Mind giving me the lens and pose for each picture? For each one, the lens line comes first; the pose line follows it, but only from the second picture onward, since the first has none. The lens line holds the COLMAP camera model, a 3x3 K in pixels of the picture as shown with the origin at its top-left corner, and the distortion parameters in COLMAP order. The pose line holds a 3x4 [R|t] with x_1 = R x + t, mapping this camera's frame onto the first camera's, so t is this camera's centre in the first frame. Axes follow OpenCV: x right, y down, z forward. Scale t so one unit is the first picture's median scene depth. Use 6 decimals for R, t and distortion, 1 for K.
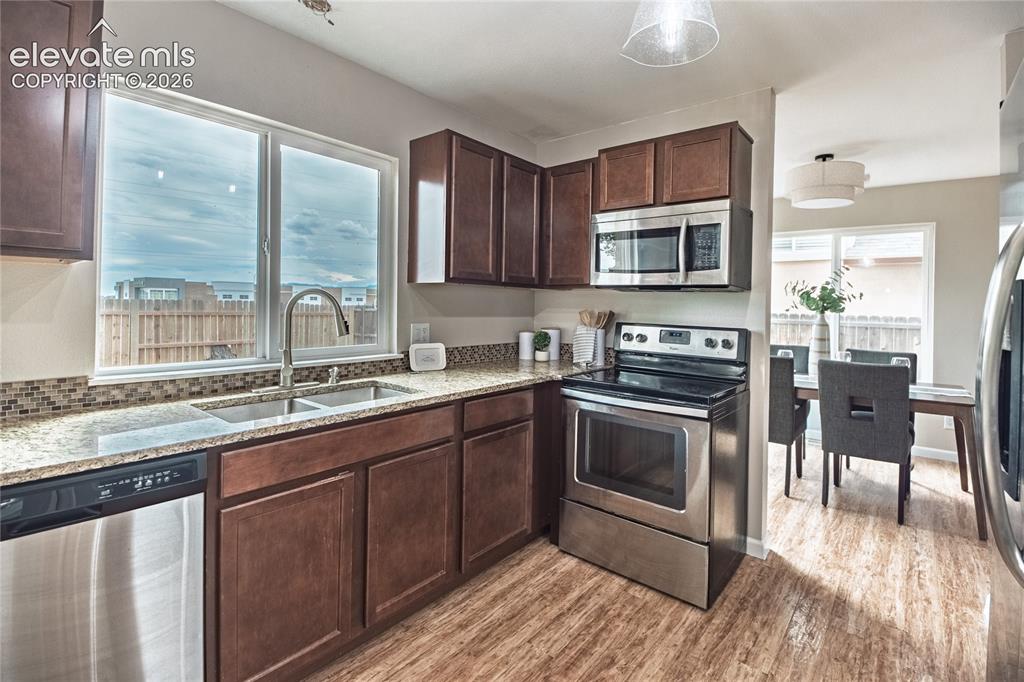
lens RADIAL K [[480.6, 0, 527.9], [0, 480.6, 305.8], [0, 0, 1]] dist [0.002308, -0.009903]
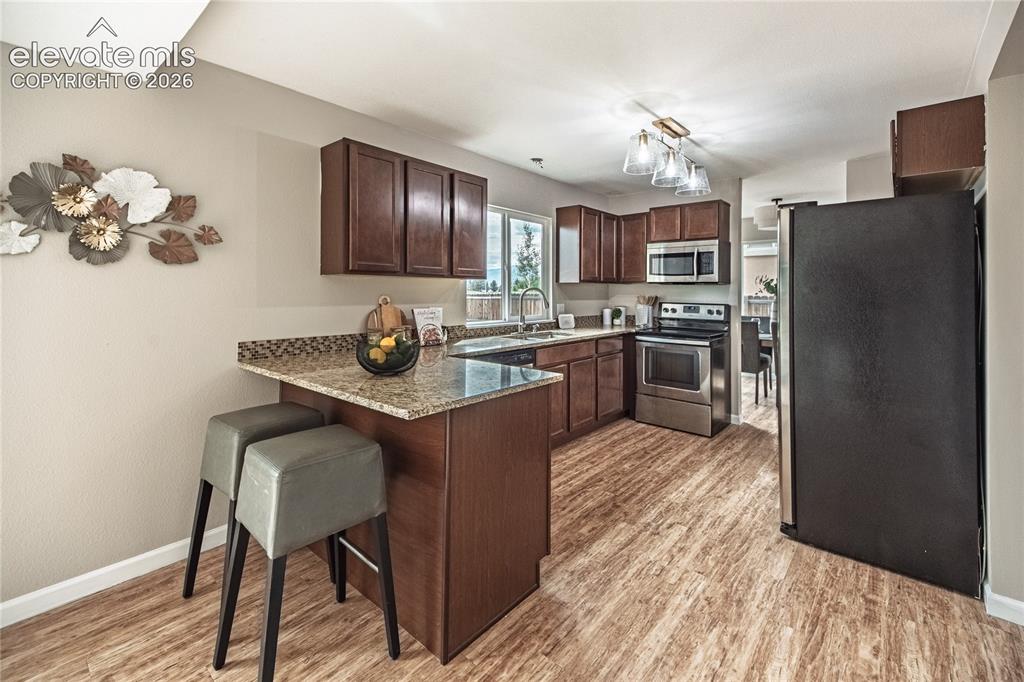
lens RADIAL K [[455.5, 0, 546.1], [0, 455.5, 284.0], [0, 0, 1]] dist [0.009976, 0.001012]
pose [[0.999857, -0.013628, 0.010013, -0.313193], [0.013784, 0.999782, -0.015671, -0.015261], [-0.009798, 0.015807, 0.999827, -0.871873]]
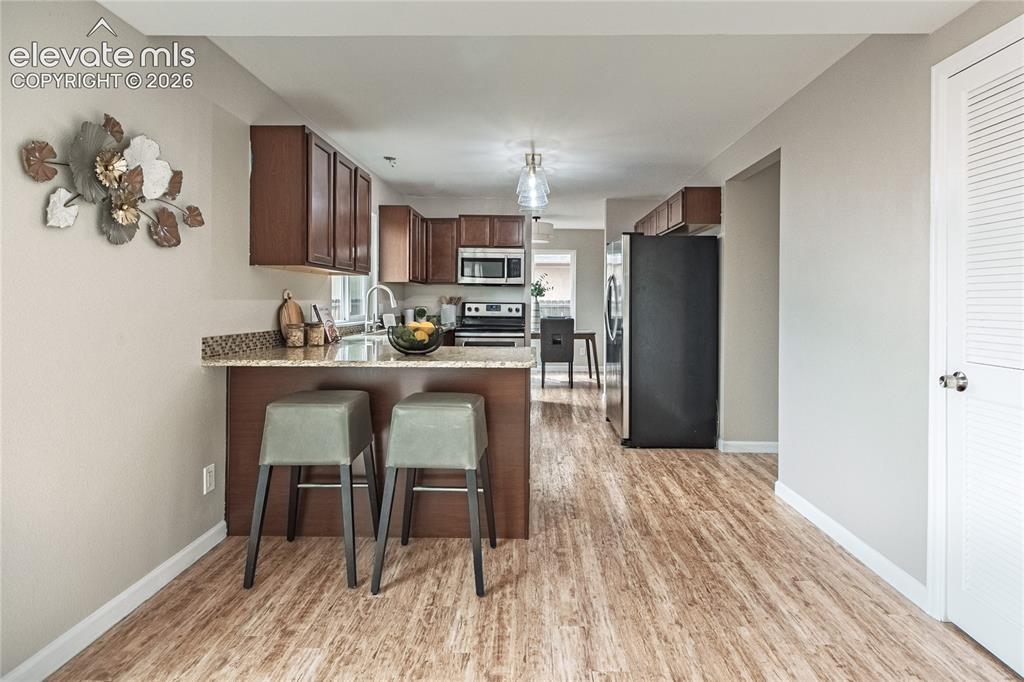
lens RADIAL K [[537.8, 0, 540.4], [0, 537.8, 293.7], [0, 0, 1]] dist [-0.005385, -0.002251]
pose [[0.777011, -0.005542, 0.629463, -1.155360], [0.009168, 0.999955, -0.002513, 0.010940], [-0.629421, 0.007724, 0.777026, -1.097640]]
